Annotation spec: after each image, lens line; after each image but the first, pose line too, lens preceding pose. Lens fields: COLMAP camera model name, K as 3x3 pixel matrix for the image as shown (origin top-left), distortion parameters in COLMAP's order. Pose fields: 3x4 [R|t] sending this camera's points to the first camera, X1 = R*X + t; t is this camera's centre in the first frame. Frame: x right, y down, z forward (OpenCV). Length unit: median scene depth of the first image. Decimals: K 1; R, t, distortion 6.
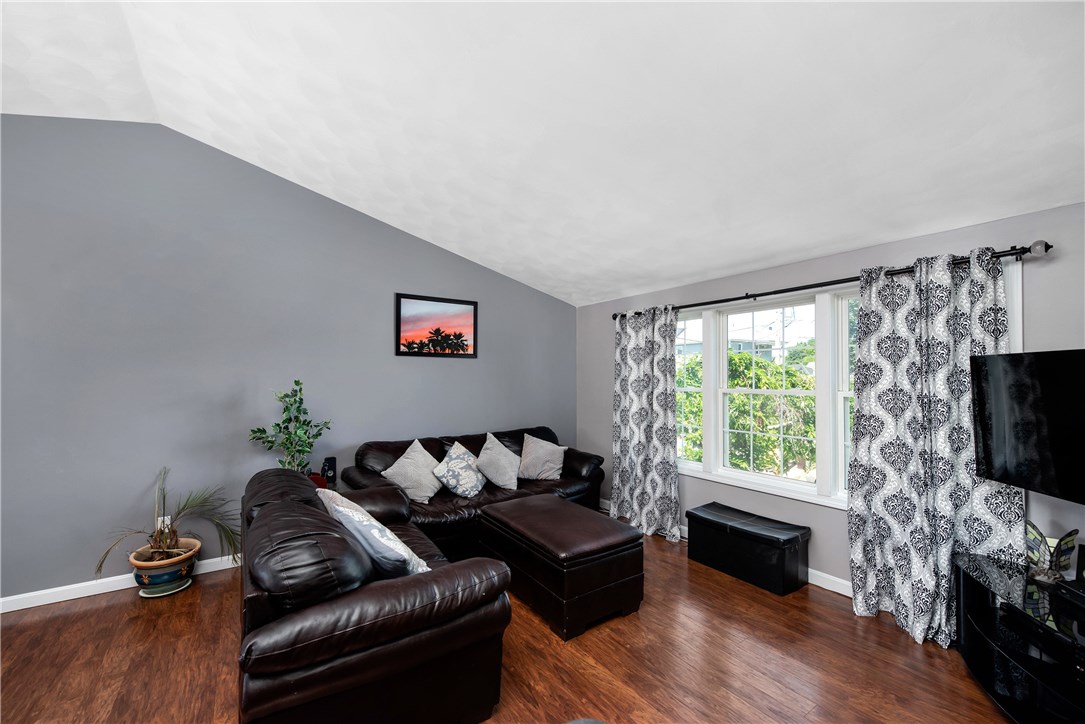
lens RADIAL K [[435.8, 0, 536.7], [0, 435.8, 369.6], [0, 0, 1]] dist [0.007171, -0.001141]
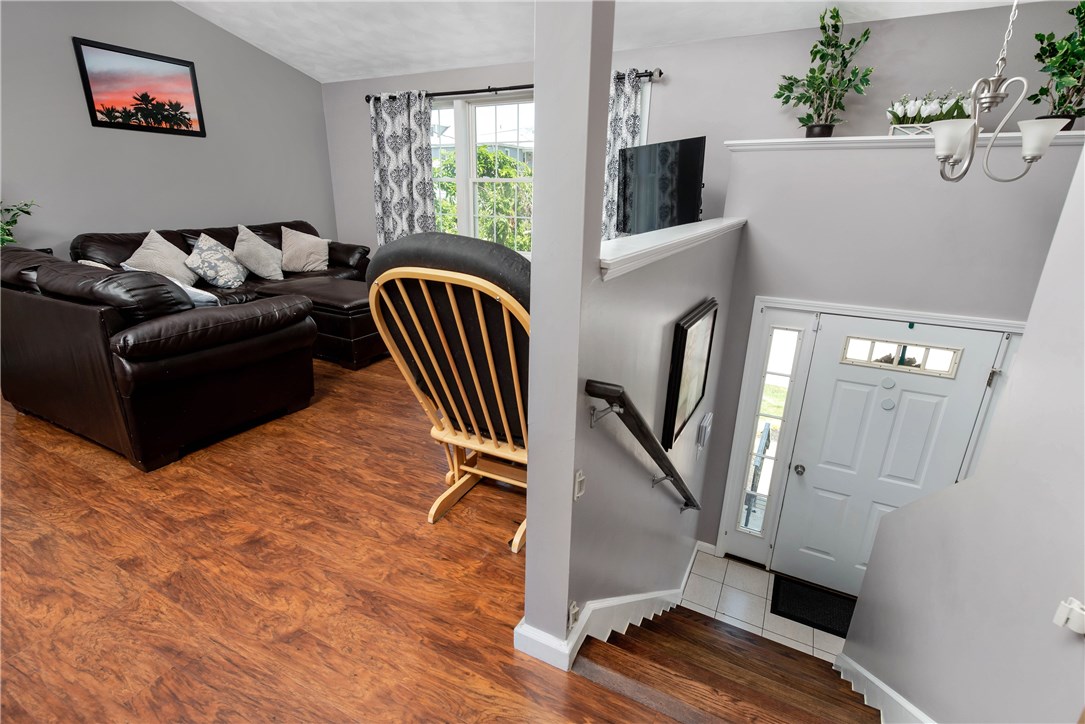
lens RADIAL K [[500.4, 0, 538.0], [0, 500.4, 360.0], [0, 0, 1]] dist [0.002847, -0.002349]
pose [[0.881725, -0.137555, 0.451265, -0.073336], [-0.024208, 0.942096, 0.334470, 0.046064], [-0.471142, -0.305834, 0.827339, -0.285758]]
